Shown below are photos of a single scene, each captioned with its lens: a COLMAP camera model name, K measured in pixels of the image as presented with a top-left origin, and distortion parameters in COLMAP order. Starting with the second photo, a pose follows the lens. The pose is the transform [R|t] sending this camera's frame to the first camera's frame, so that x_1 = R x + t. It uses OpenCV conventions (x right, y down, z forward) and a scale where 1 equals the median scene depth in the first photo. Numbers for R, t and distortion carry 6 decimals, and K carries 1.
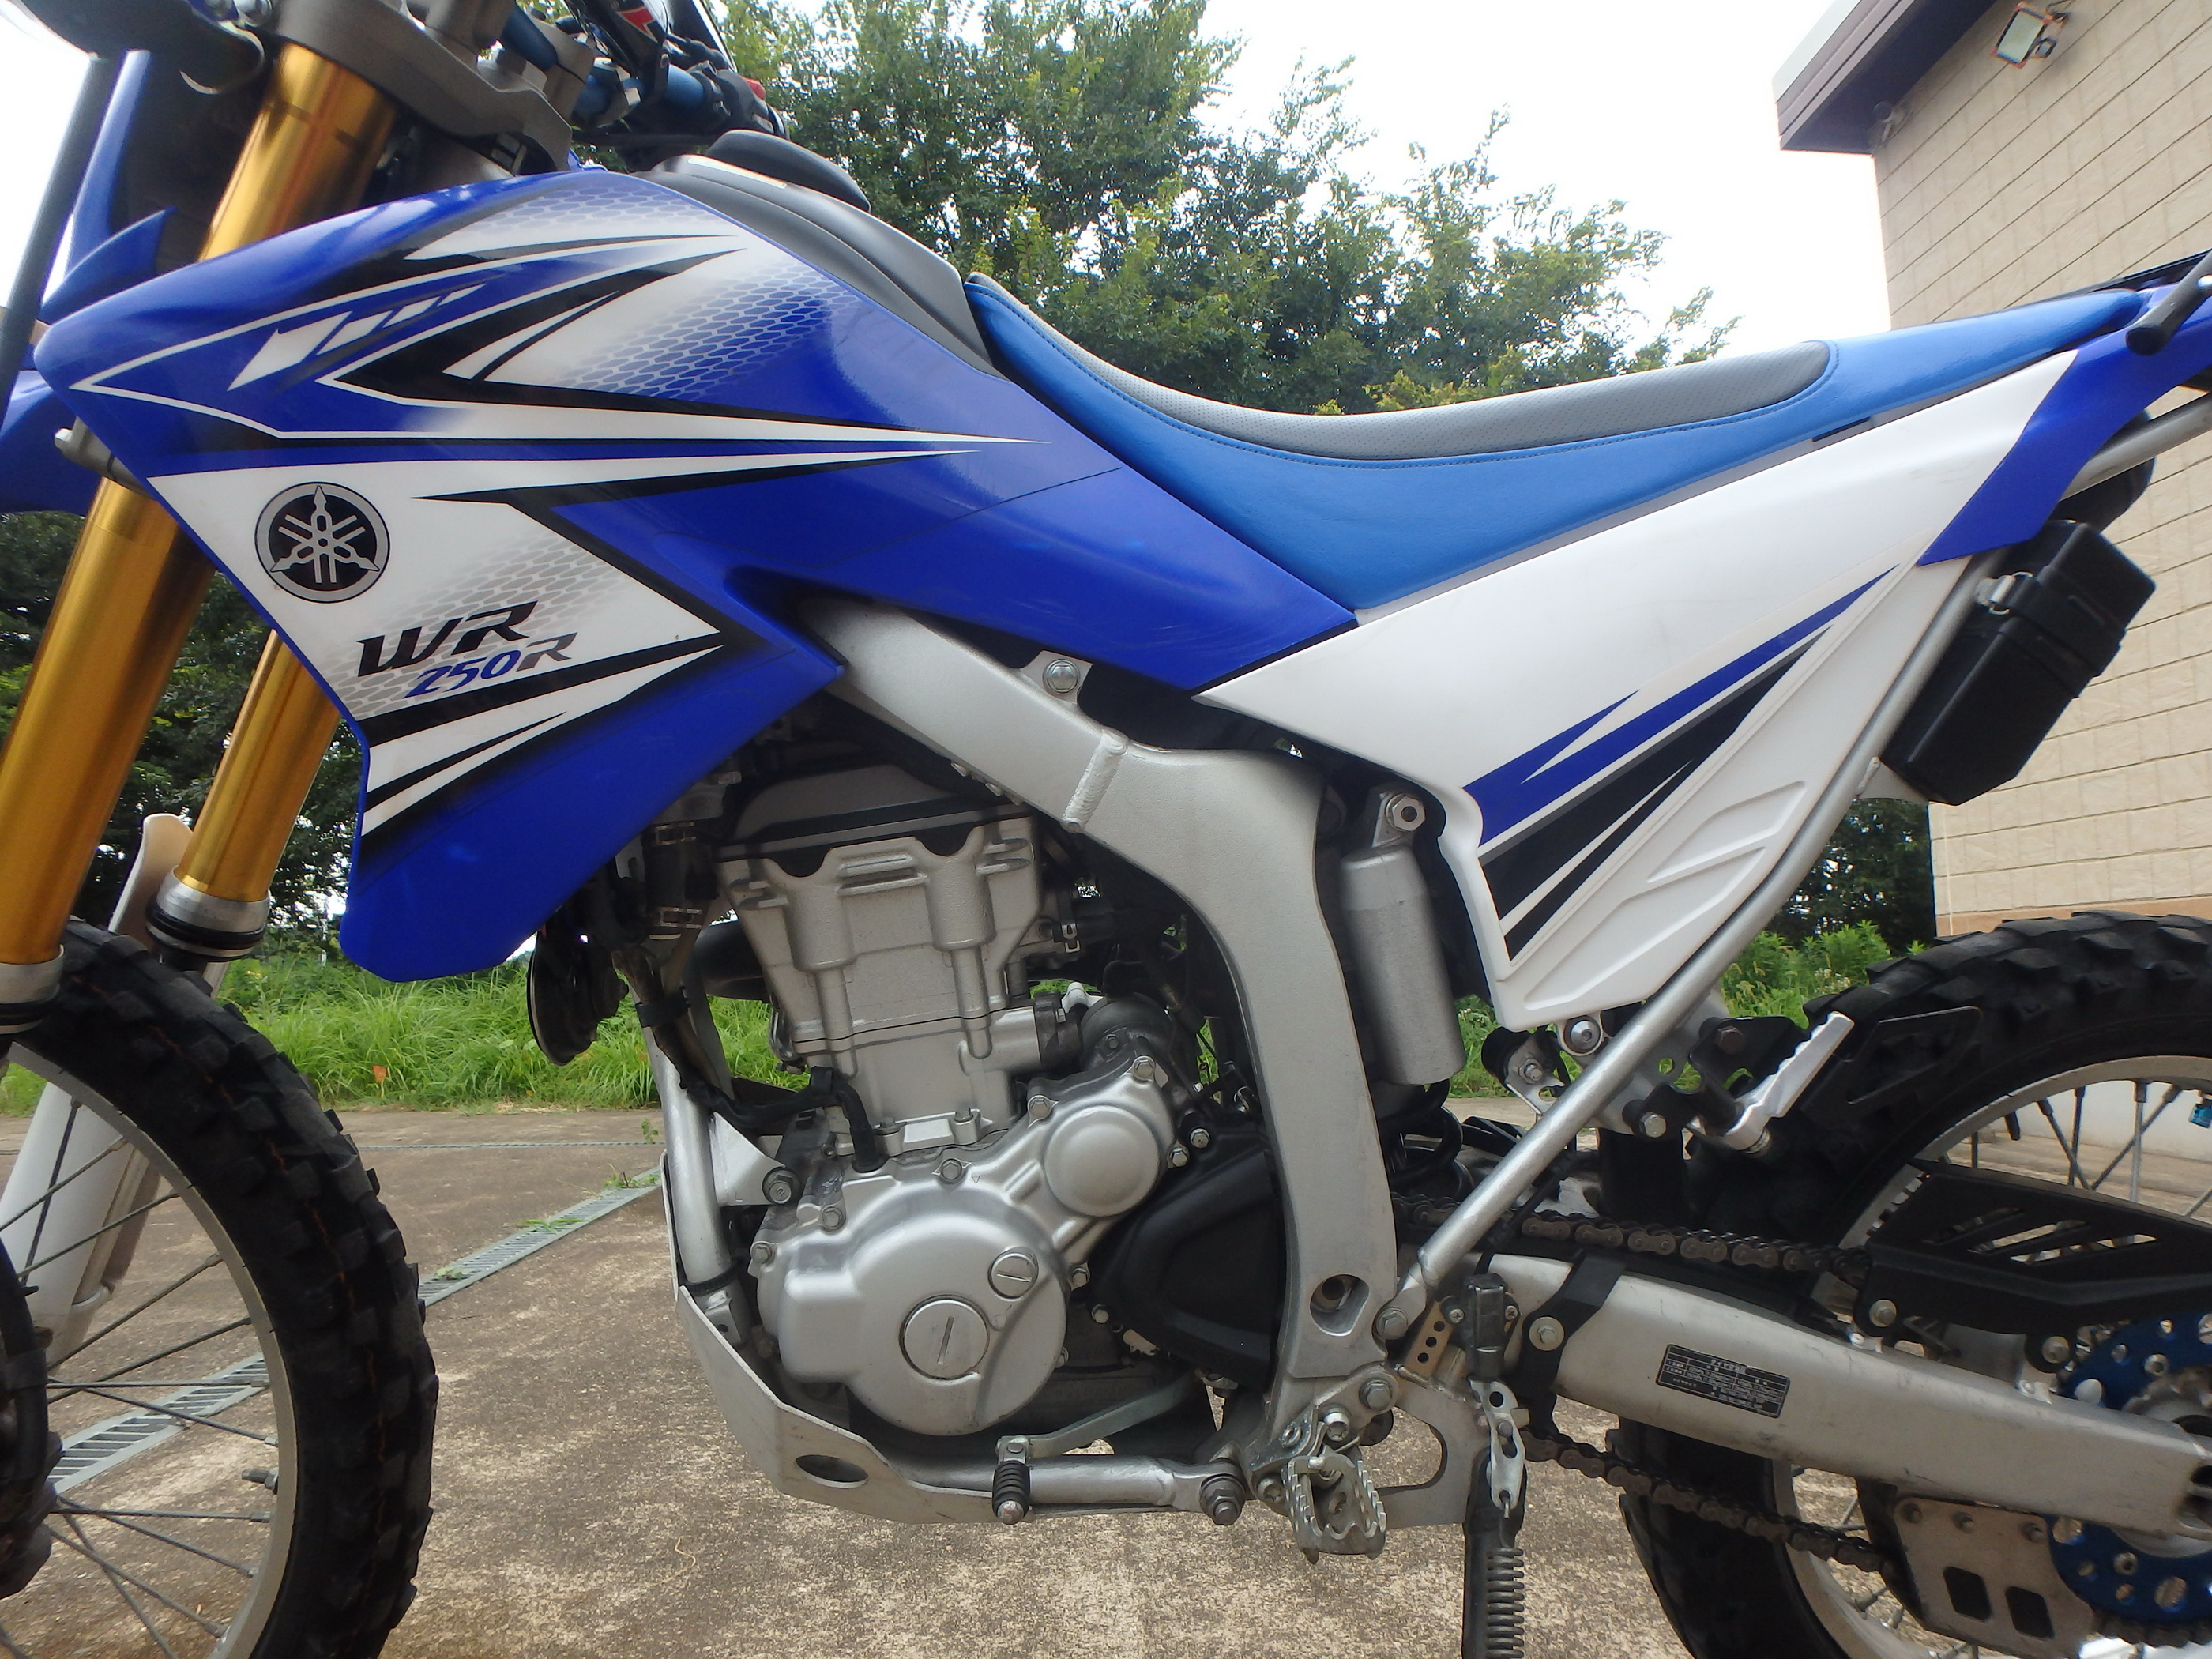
lens RADIAL K [[1371.6, 0, 1107.2], [0, 1371.6, 812.4], [0, 0, 1]] dist [-0.038577, 0.007754]
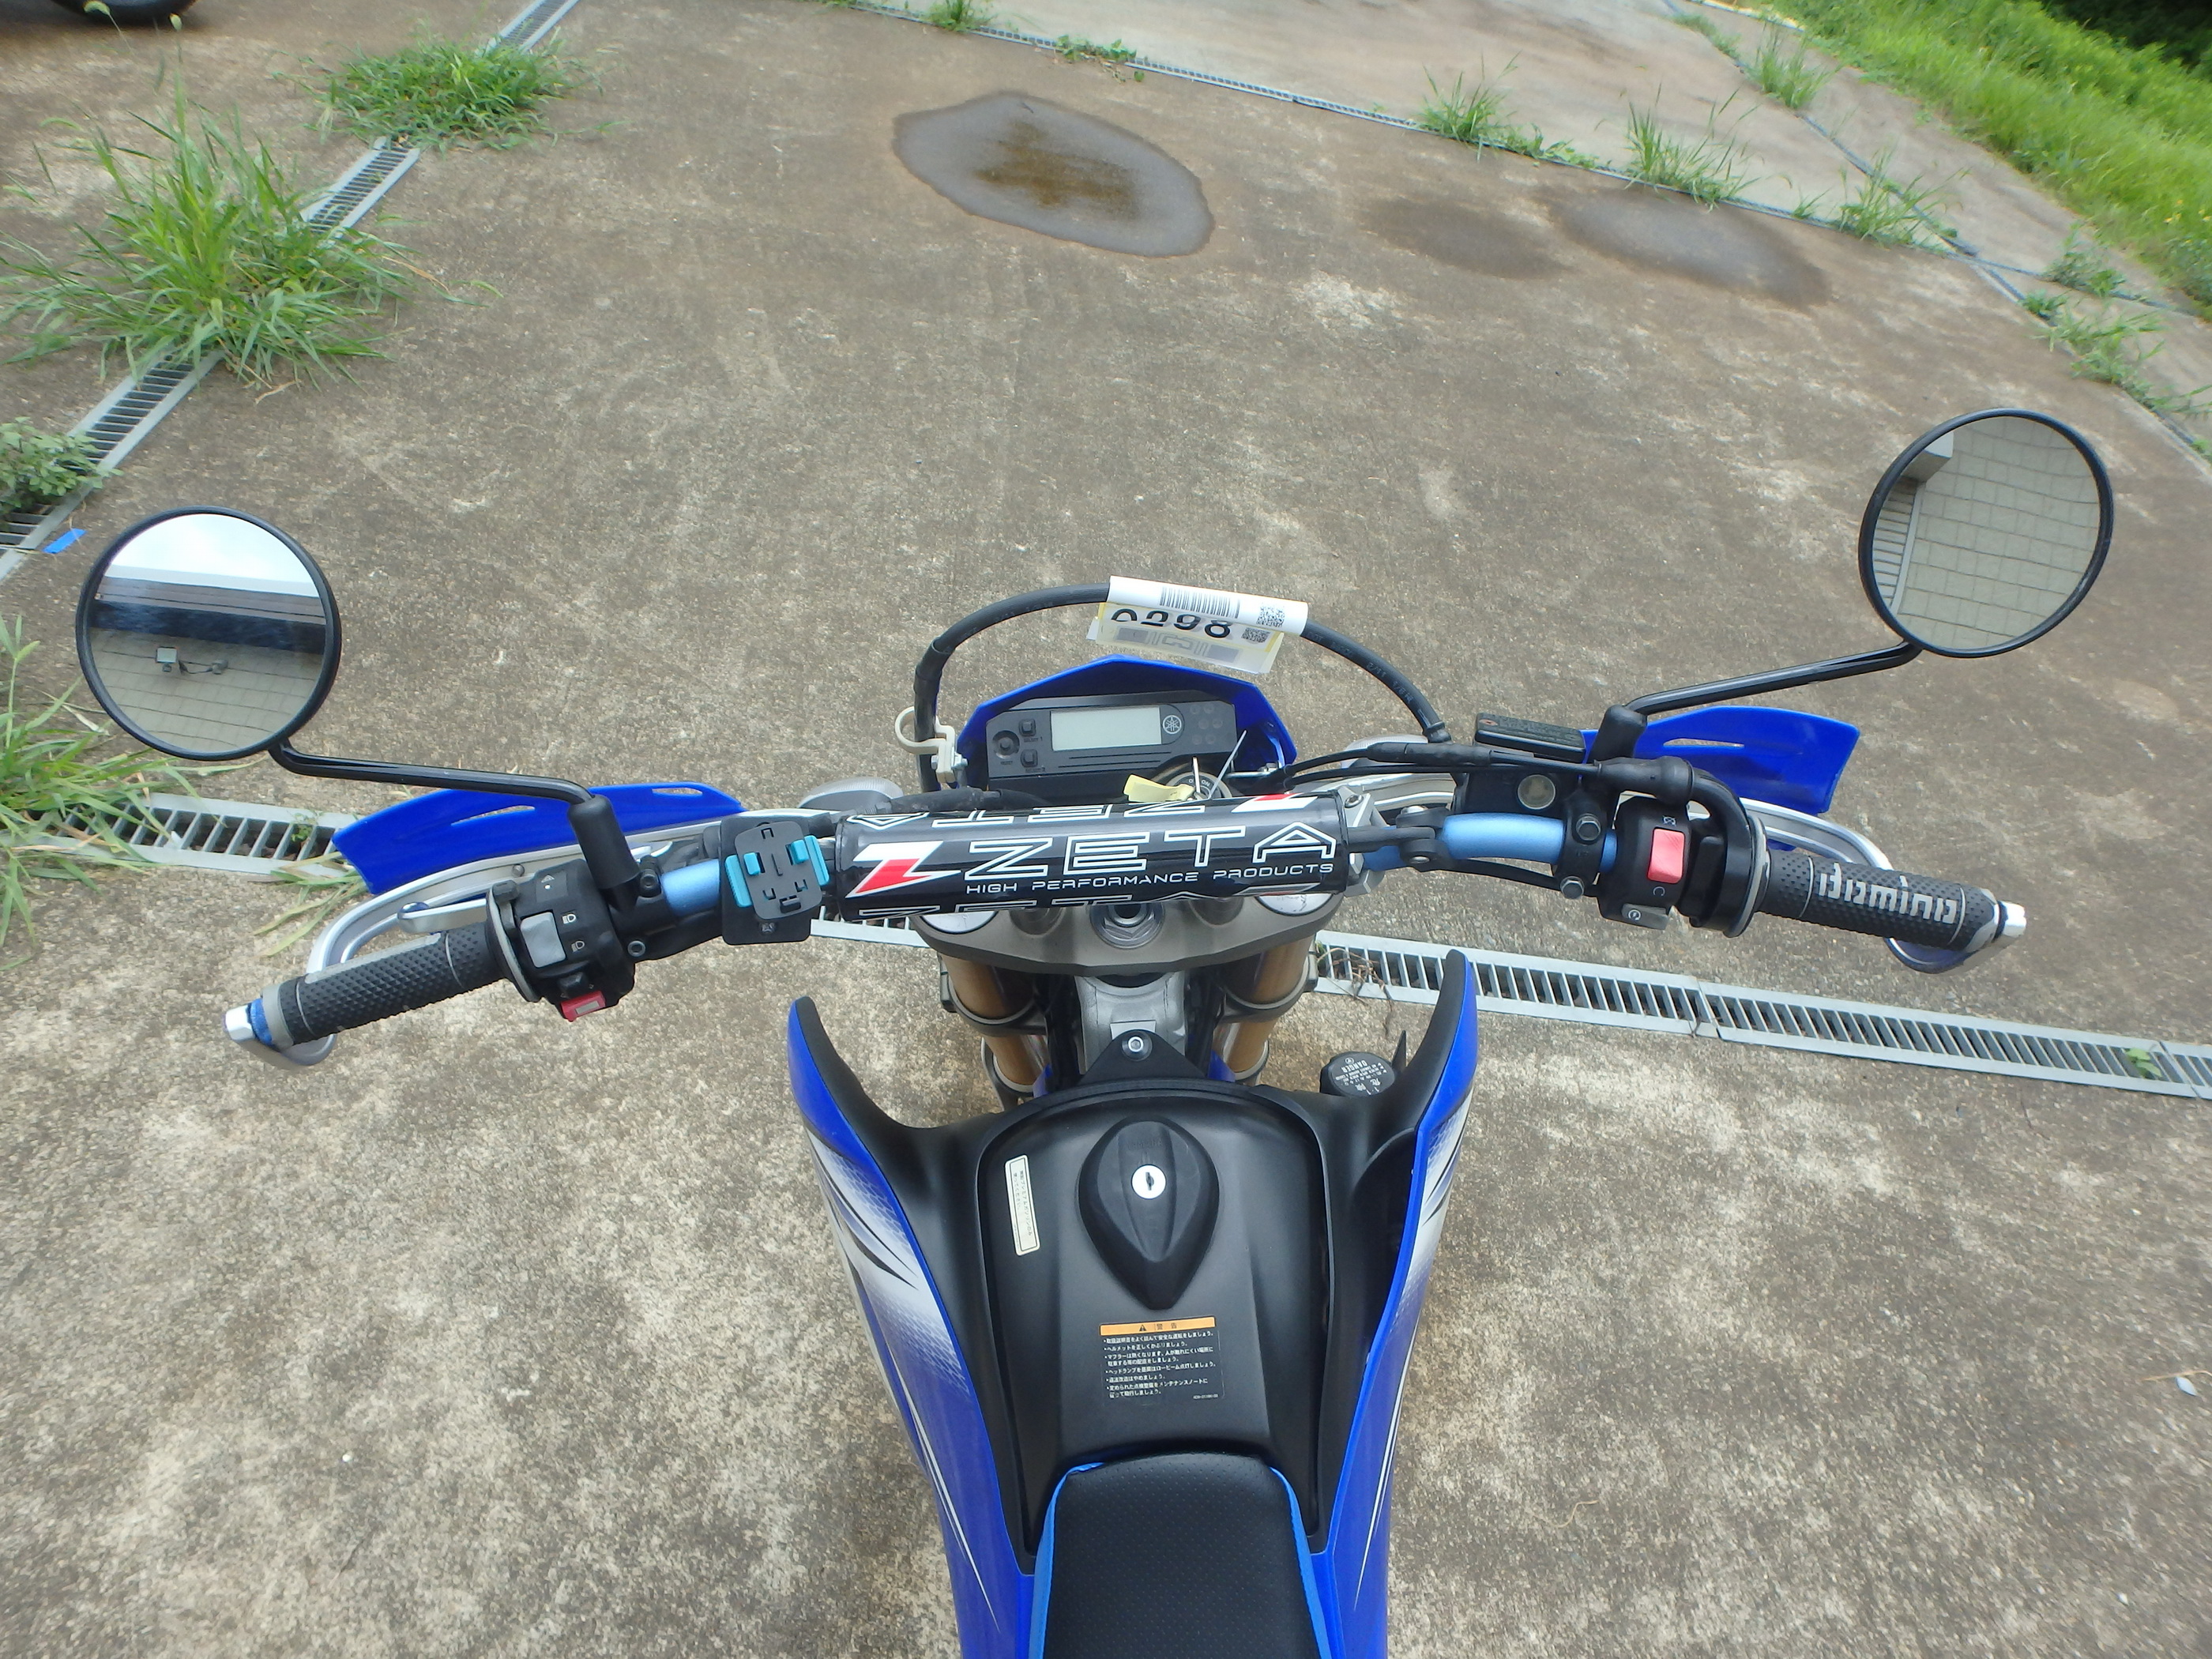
lens RADIAL K [[1371.6, 0, 1129.4], [0, 1371.6, 818.1], [0, 0, 1]] dist [-0.038577, 0.007754]
pose [[-0.016895, 0.700478, -0.713474, 0.221298], [-0.079891, 0.710349, 0.699301, -1.306765], [0.996660, 0.068815, 0.043961, 0.954390]]
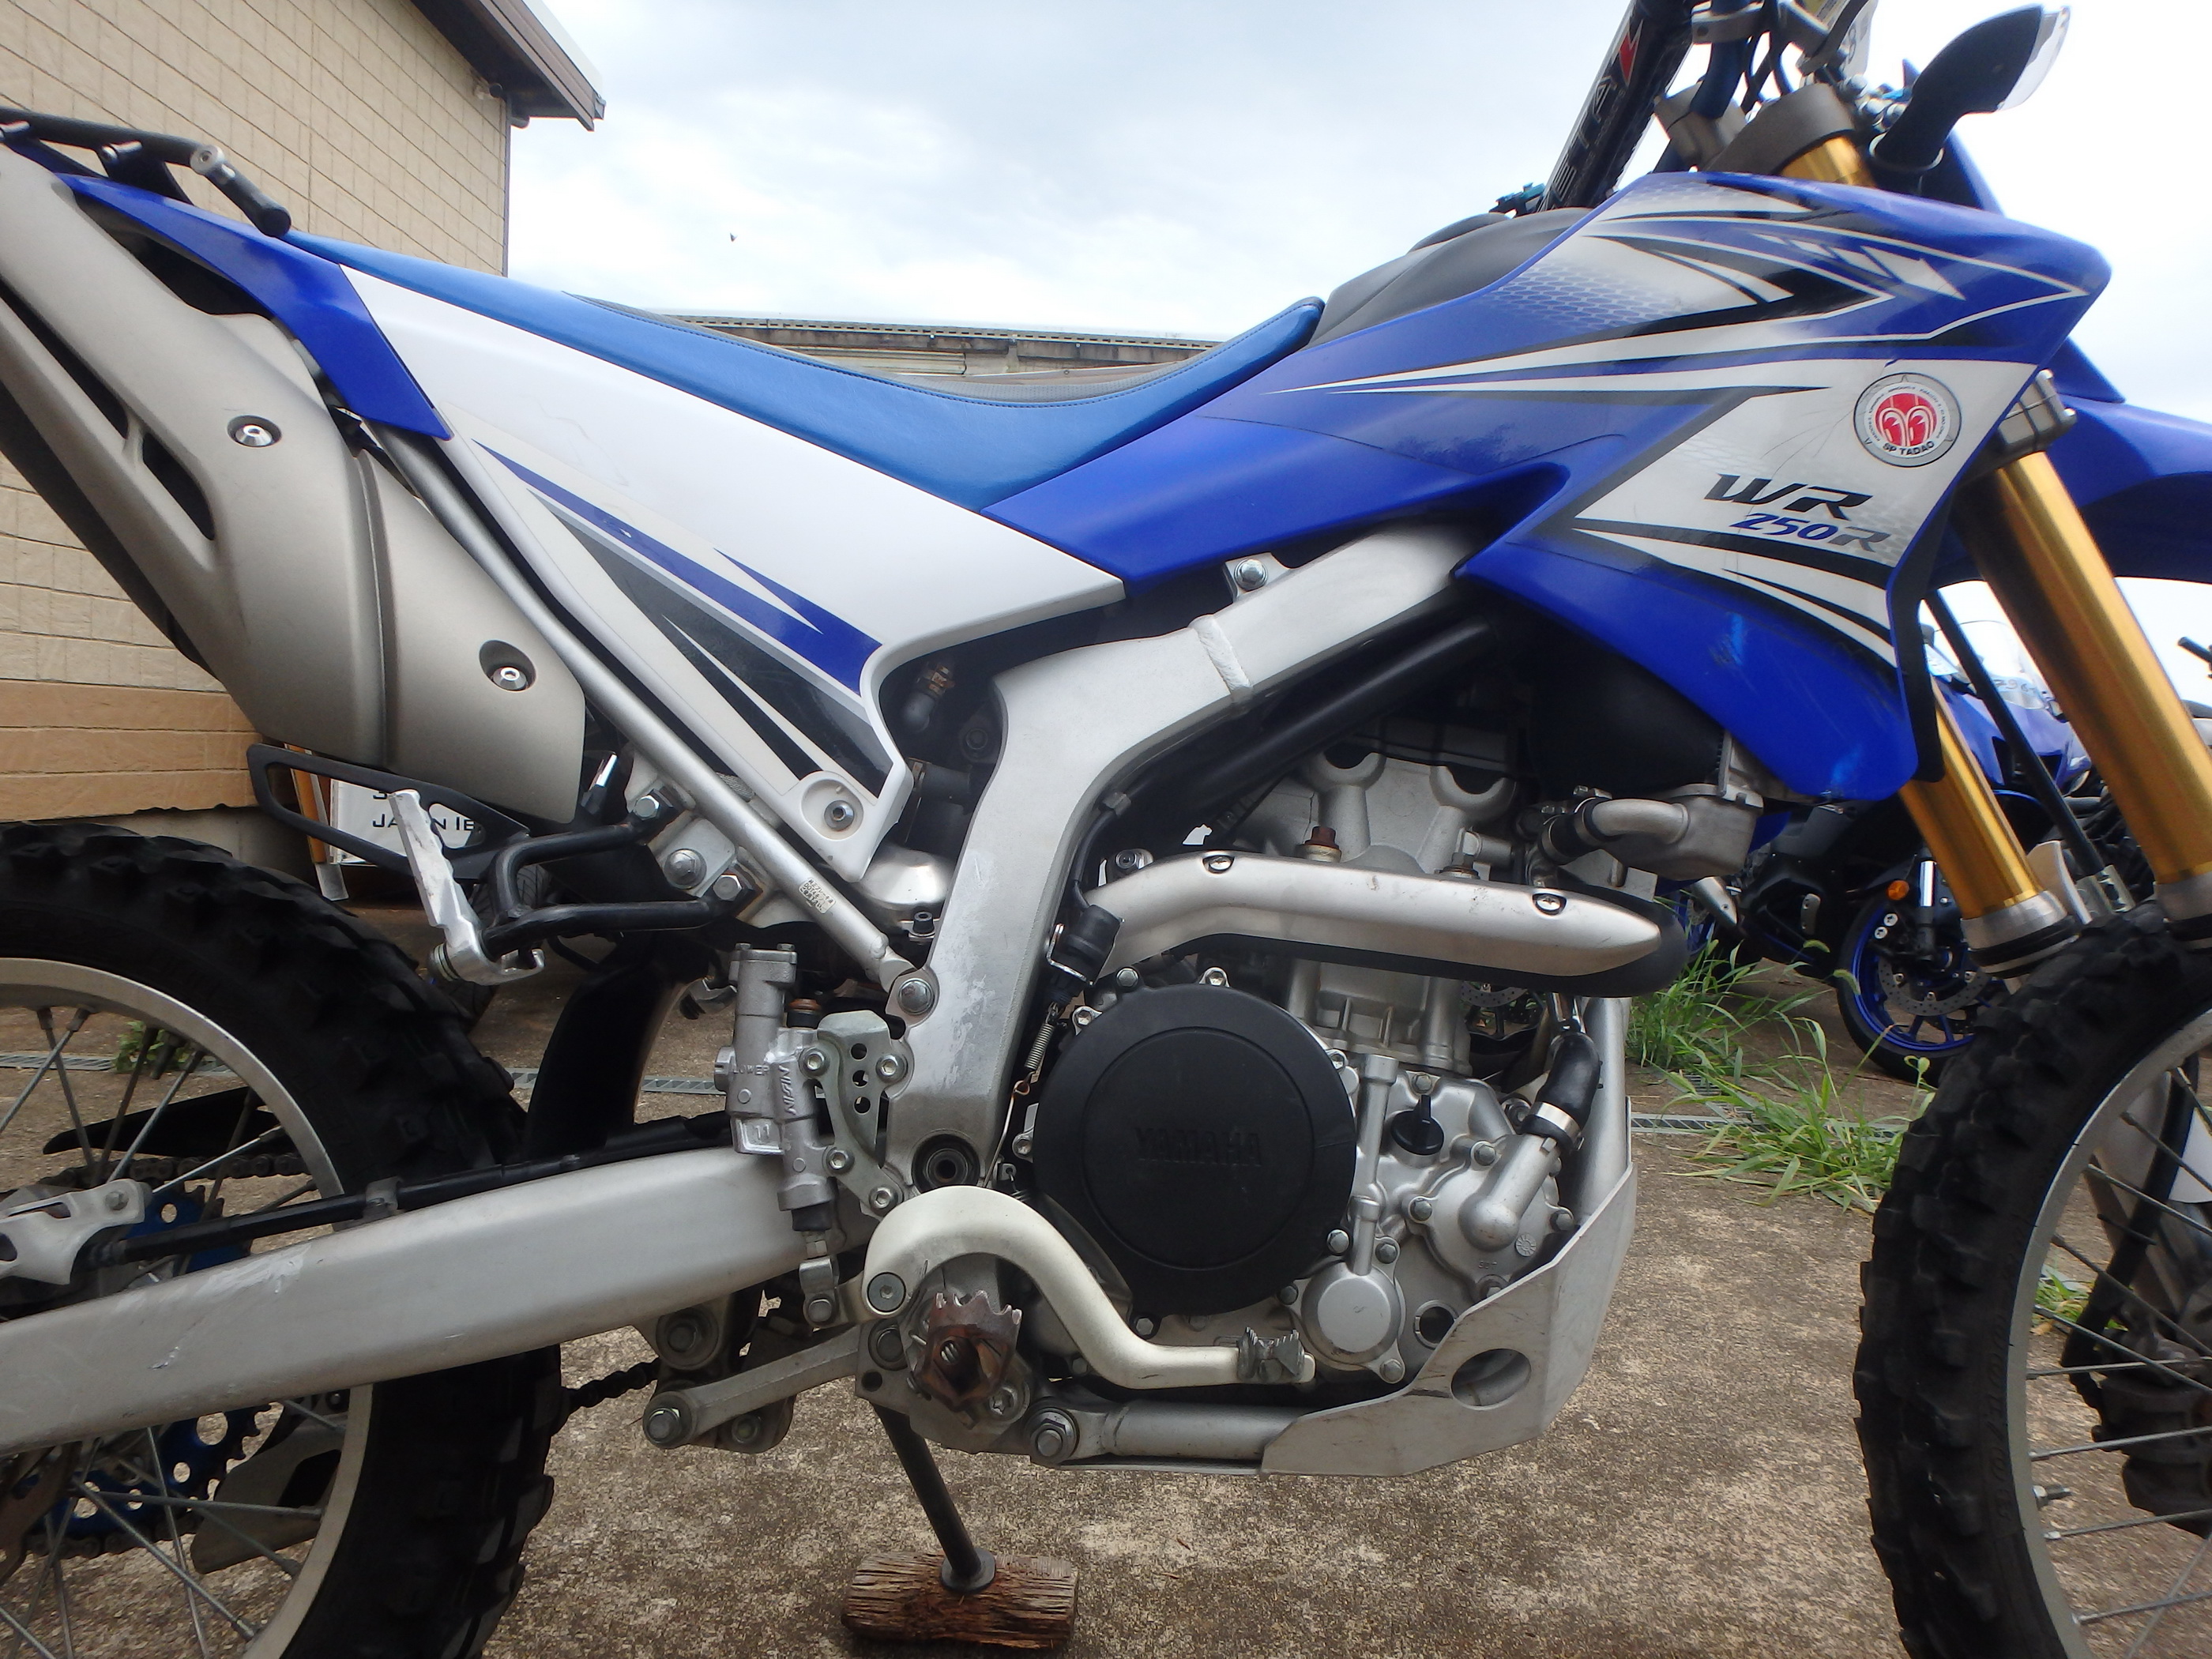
lens RADIAL K [[1371.6, 0, 1114.8], [0, 1371.6, 826.3], [0, 0, 1]] dist [-0.038577, 0.007754]
pose [[-0.997678, -0.033385, 0.059370, -0.018864], [-0.037334, 0.997075, -0.066689, 0.127322], [-0.056969, -0.068751, -0.996006, 2.203286]]
